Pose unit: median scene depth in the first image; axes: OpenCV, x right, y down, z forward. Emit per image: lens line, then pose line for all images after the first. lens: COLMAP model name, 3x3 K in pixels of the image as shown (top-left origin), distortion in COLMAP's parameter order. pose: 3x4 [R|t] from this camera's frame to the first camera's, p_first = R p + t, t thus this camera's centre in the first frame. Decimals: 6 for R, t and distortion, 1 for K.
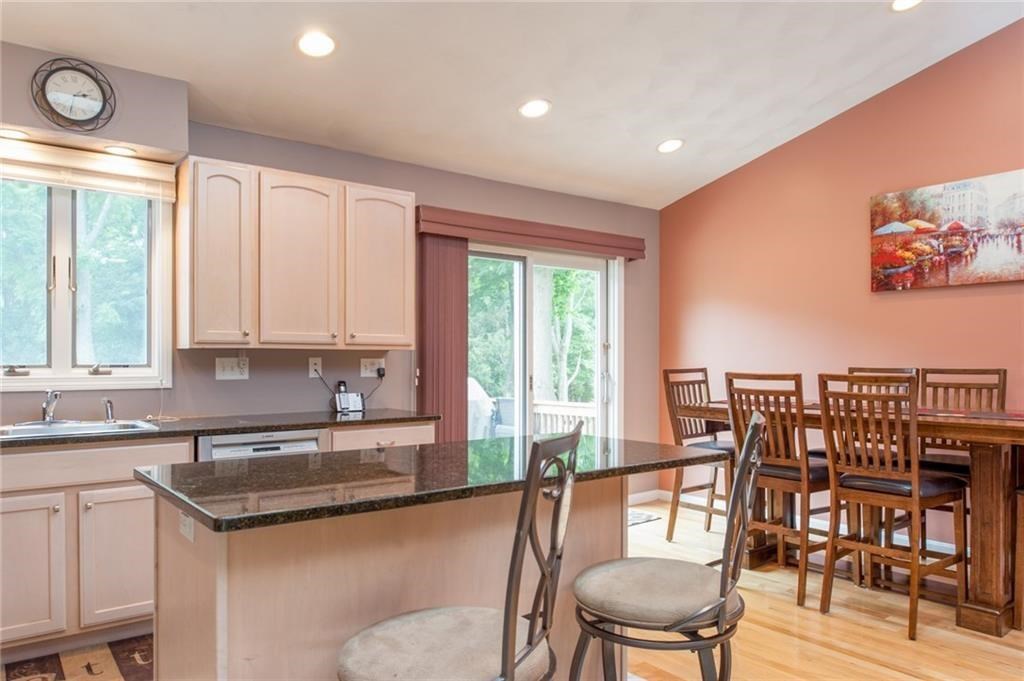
lens RADIAL K [[715.3, 0, 512.0], [0, 715.3, 351.4], [0, 0, 1]] dist [-0.002208, -0.006032]
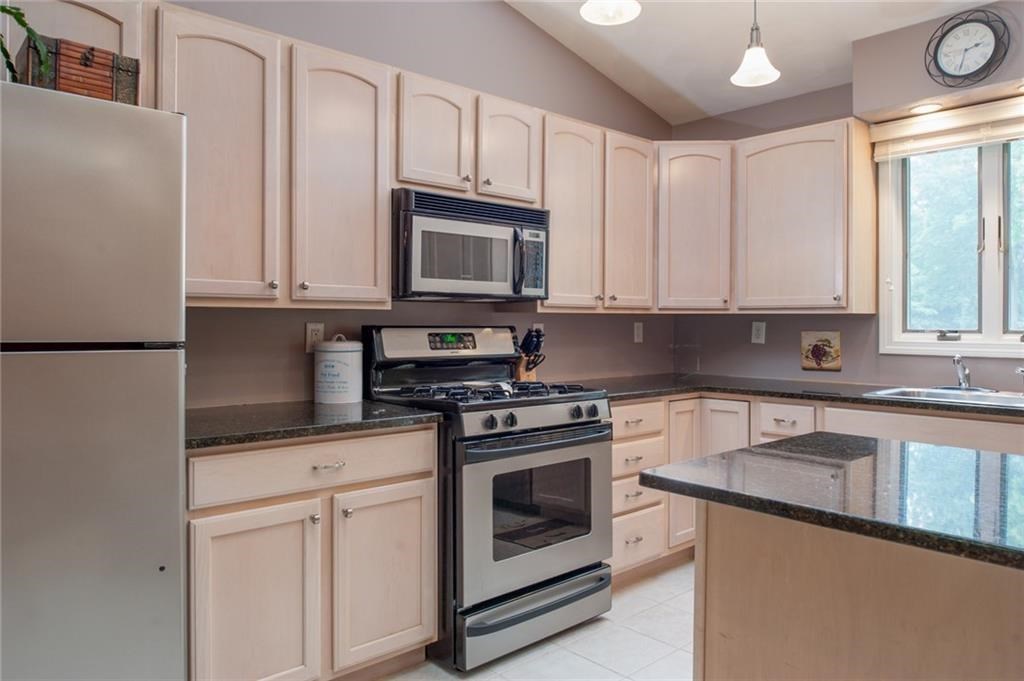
lens RADIAL K [[715.3, 0, 527.7], [0, 715.3, 330.6], [0, 0, 1]] dist [-0.002208, -0.006032]
pose [[0.087824, 0.011350, -0.996071, 0.258611], [0.009386, 0.999881, 0.012221, 0.001760], [0.996092, -0.010422, 0.087707, 0.283512]]
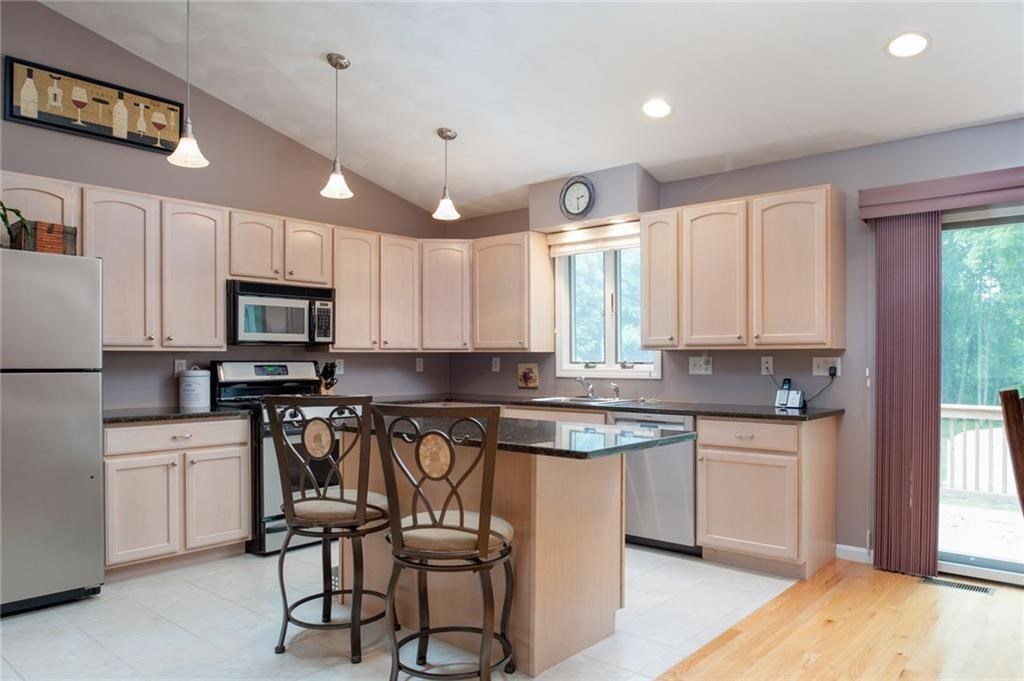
lens RADIAL K [[715.3, 0, 525.3], [0, 715.3, 368.8], [0, 0, 1]] dist [-0.002208, -0.006032]
pose [[0.199025, 0.013874, -0.979896, 0.862052], [0.013238, 0.999770, 0.016844, 0.004426], [0.979905, -0.016324, 0.198796, 0.478565]]
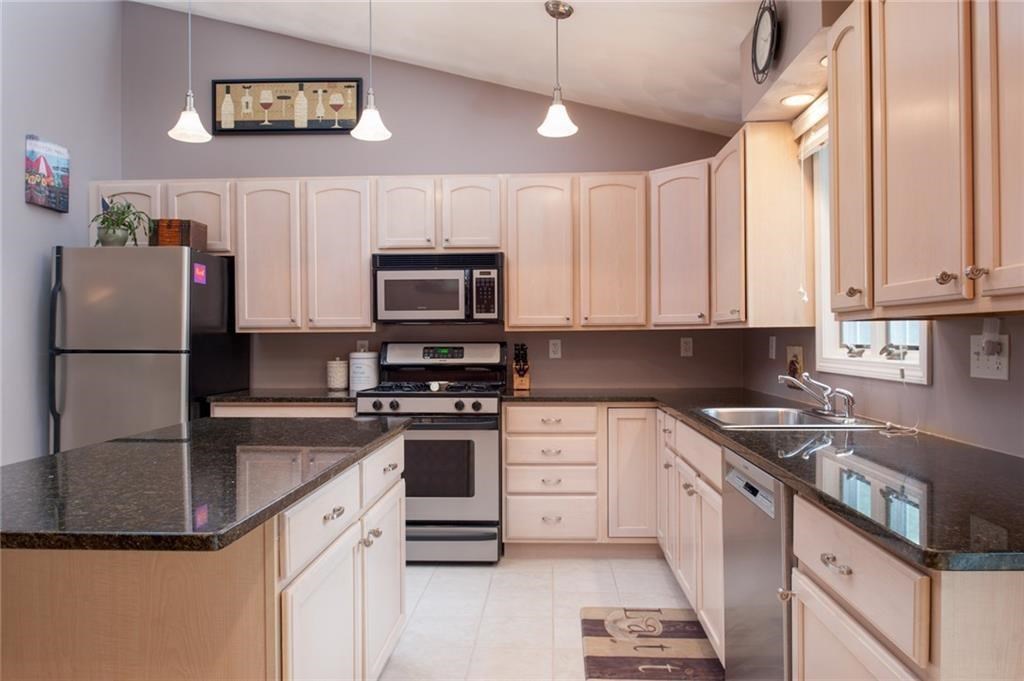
lens RADIAL K [[715.3, 0, 515.1], [0, 715.3, 340.9], [0, 0, 1]] dist [-0.002208, -0.006032]
pose [[-0.648654, 0.007757, -0.761044, 0.239932], [0.015571, 0.999874, -0.003080, 0.009790], [0.760924, -0.013848, -0.648693, 1.165417]]
